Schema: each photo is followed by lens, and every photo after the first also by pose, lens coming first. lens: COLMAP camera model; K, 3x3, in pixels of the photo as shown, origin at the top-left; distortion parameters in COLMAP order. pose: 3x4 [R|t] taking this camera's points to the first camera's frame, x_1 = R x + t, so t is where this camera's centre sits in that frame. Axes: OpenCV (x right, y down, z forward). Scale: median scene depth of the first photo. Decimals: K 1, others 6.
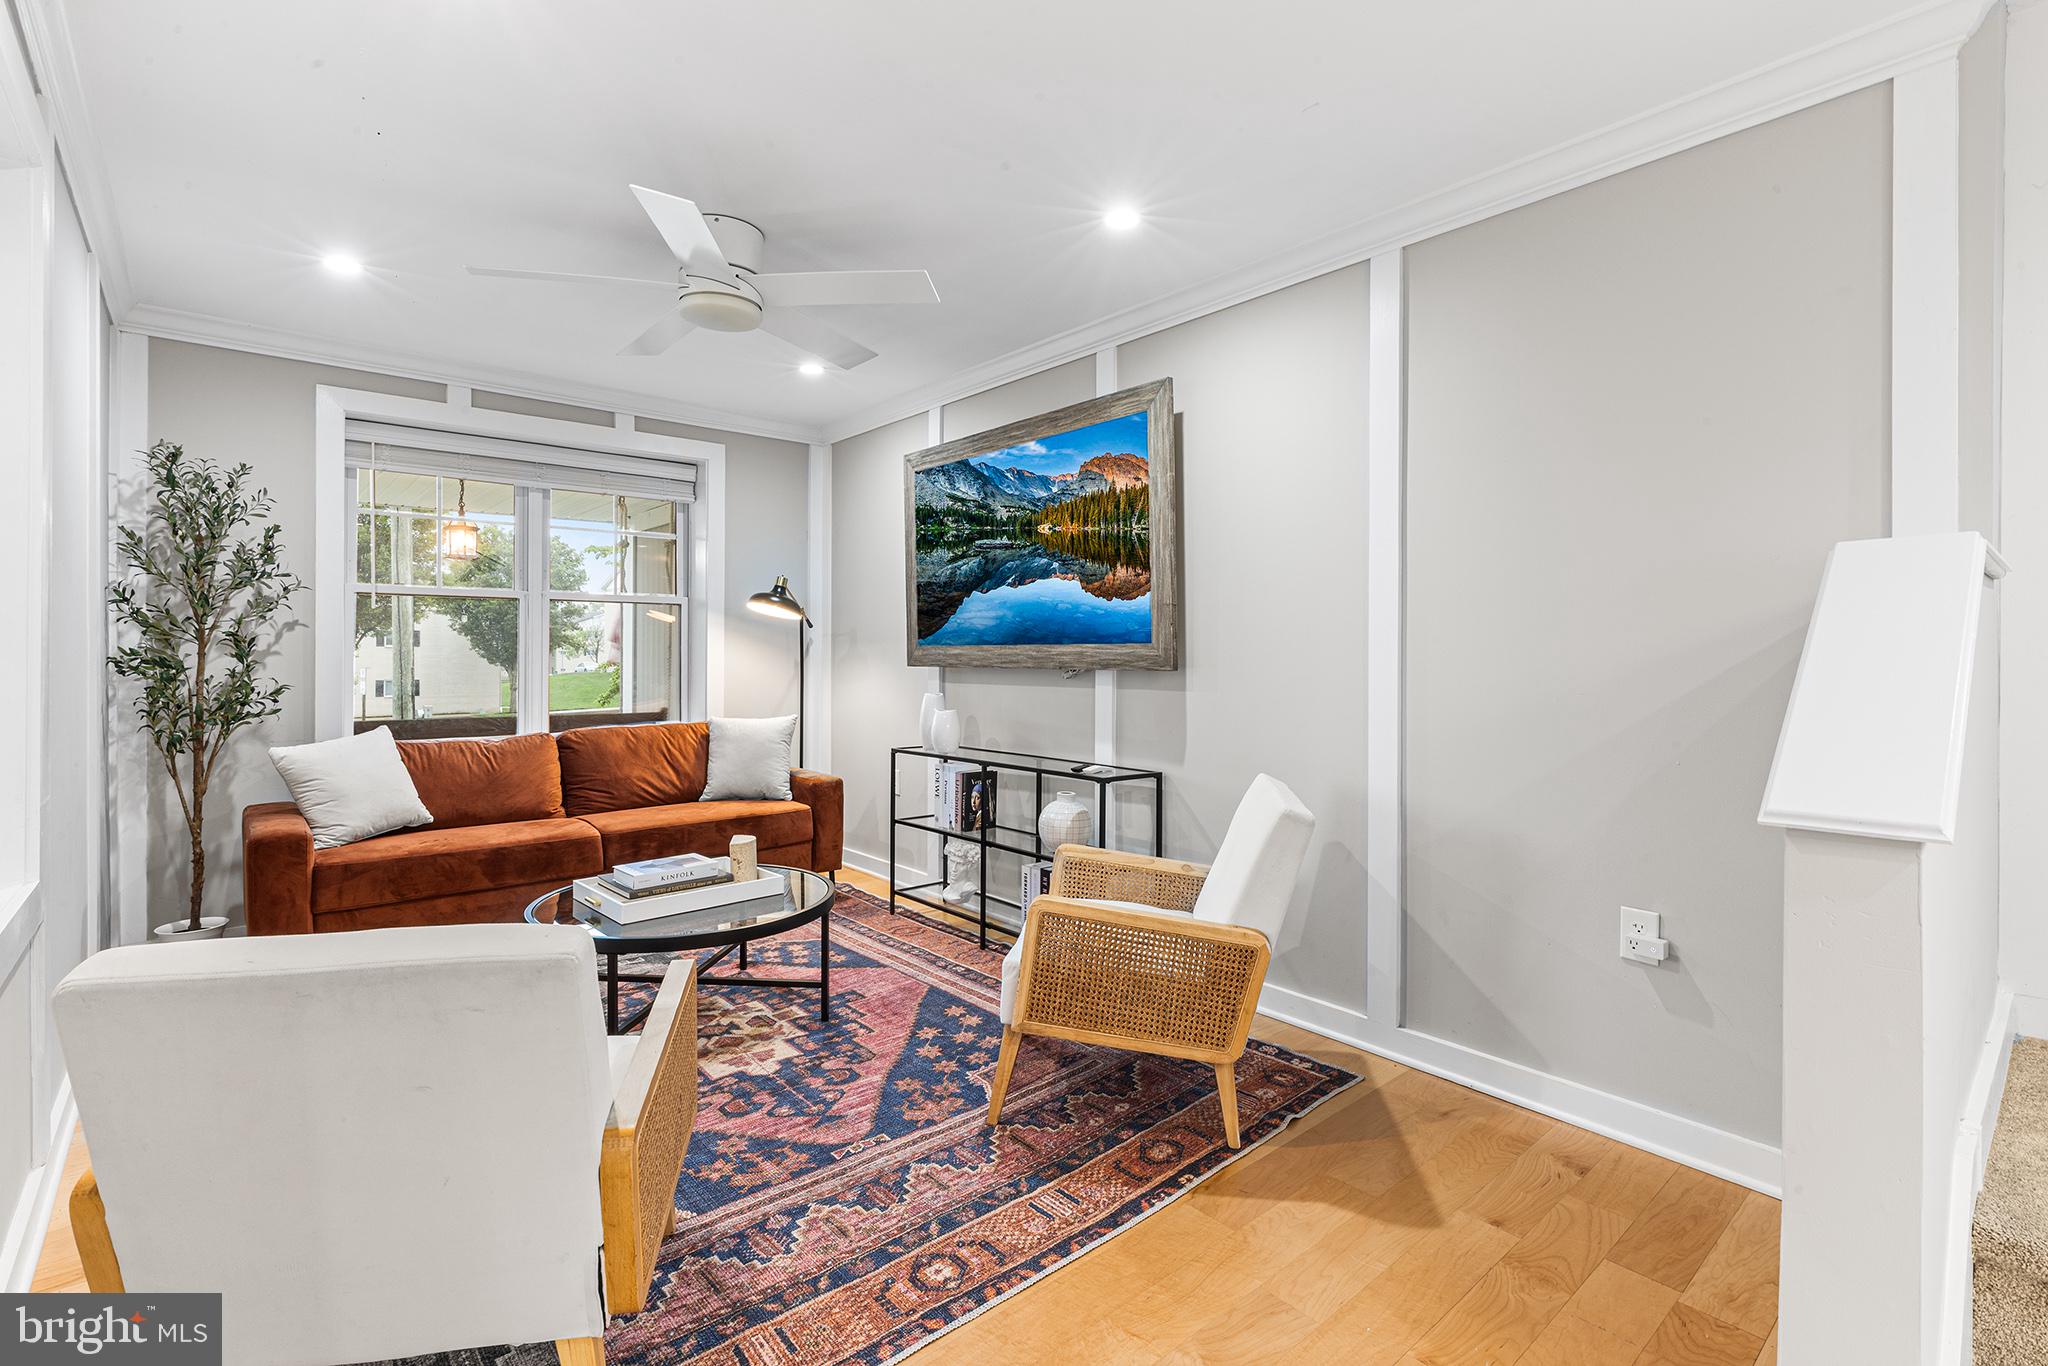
lens RADIAL K [[937.0, 0, 1003.2], [0, 937.0, 645.3], [0, 0, 1]] dist [0.002804, -0.001512]
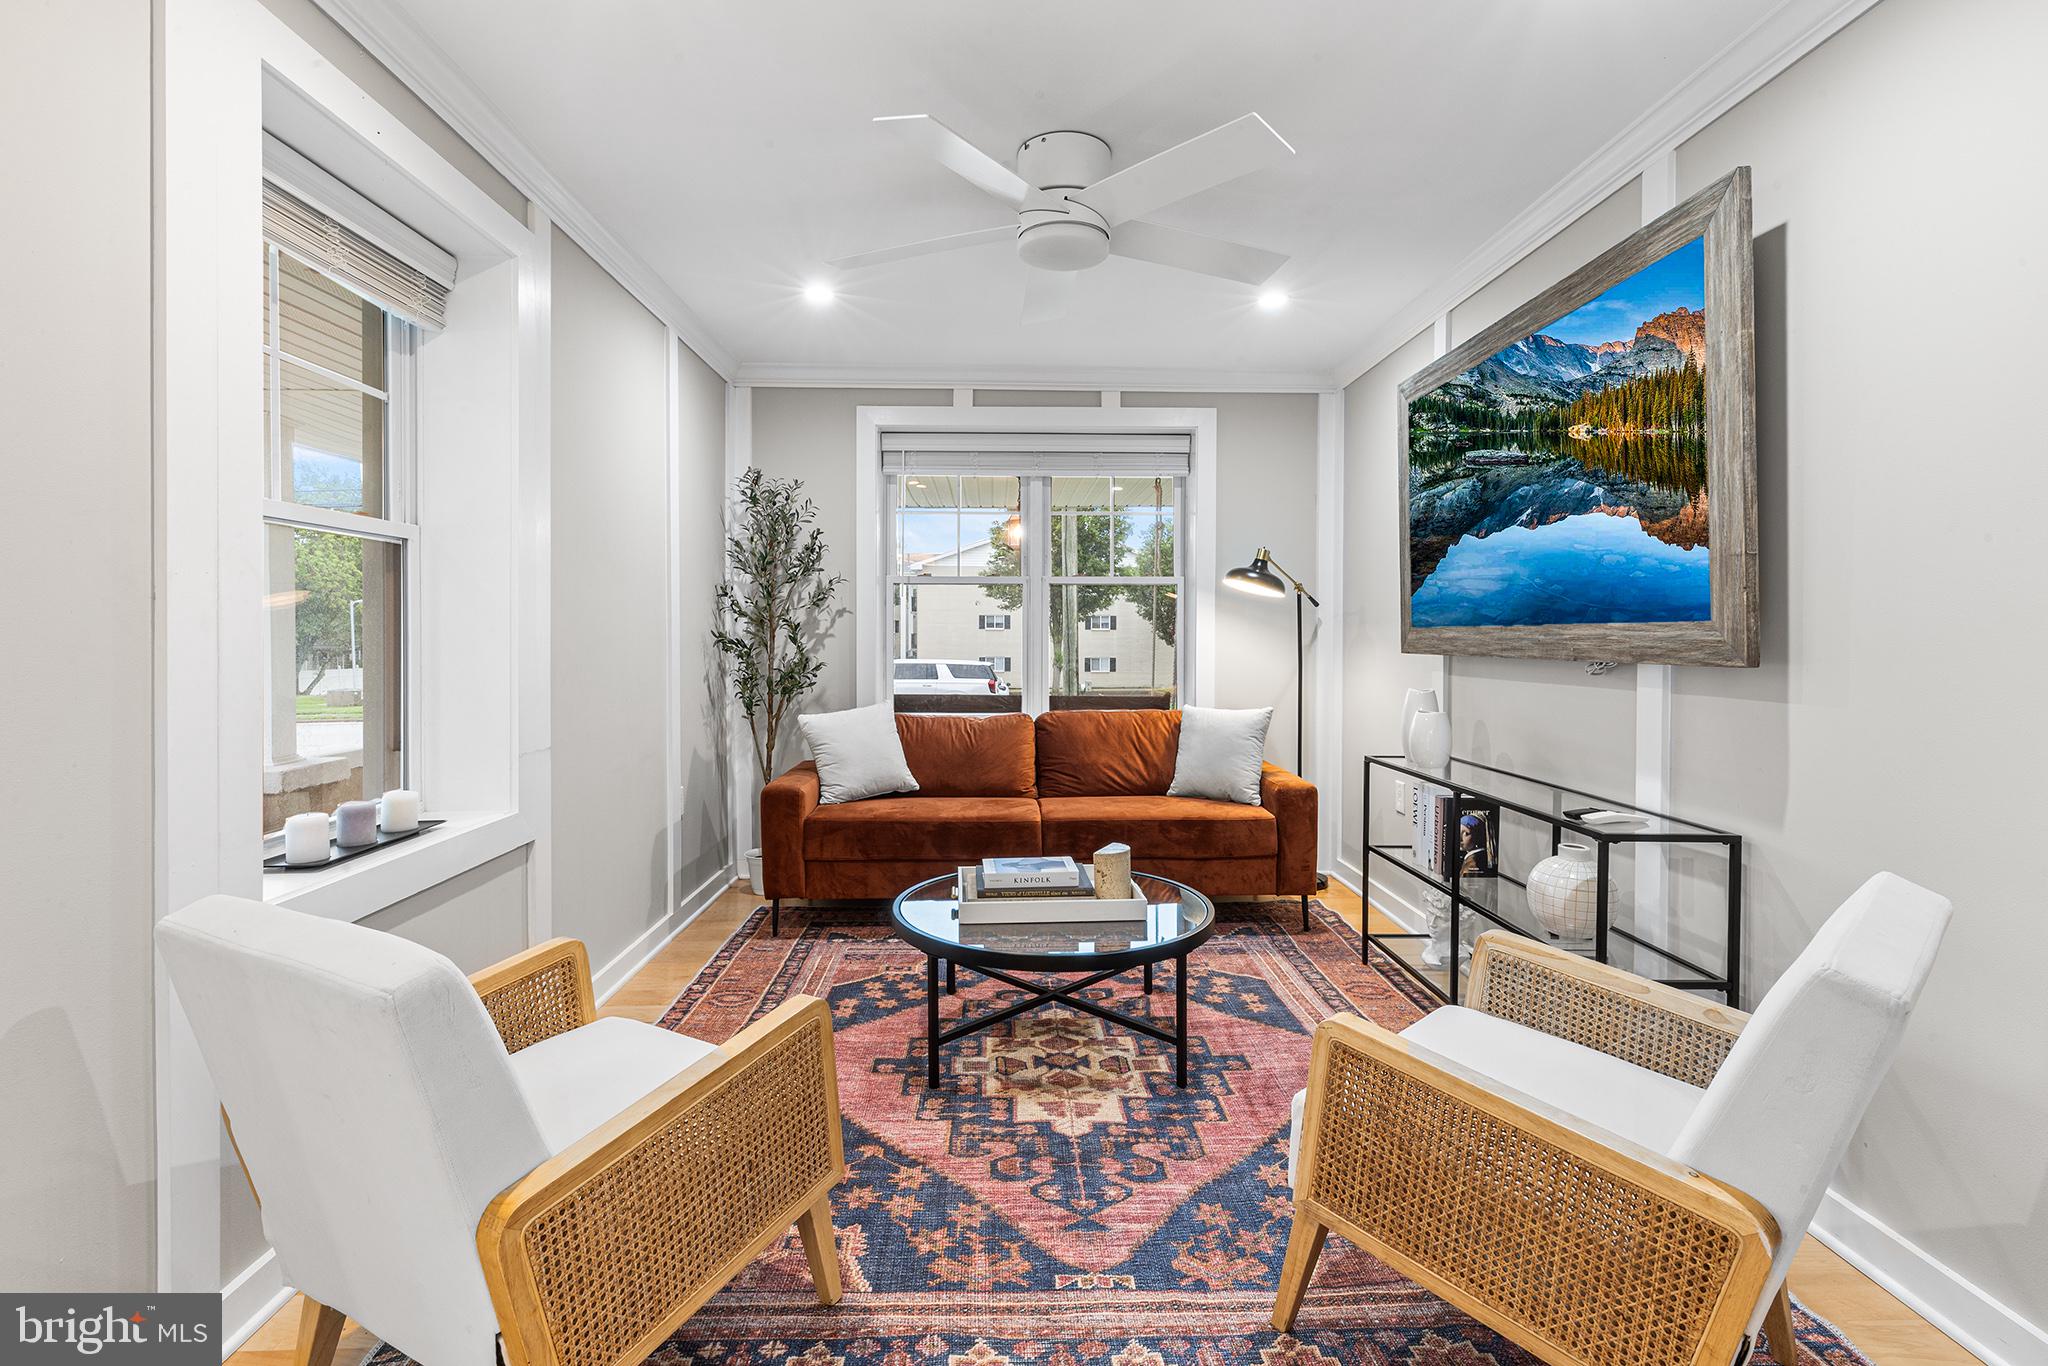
lens RADIAL K [[937.0, 0, 1006.2], [0, 937.0, 639.5], [0, 0, 1]] dist [0.002804, -0.001512]
pose [[0.782483, 0.003242, -0.622663, 0.172007], [0.004365, 0.999933, 0.010690, 0.001750], [0.622657, -0.011083, 0.782417, 0.235307]]
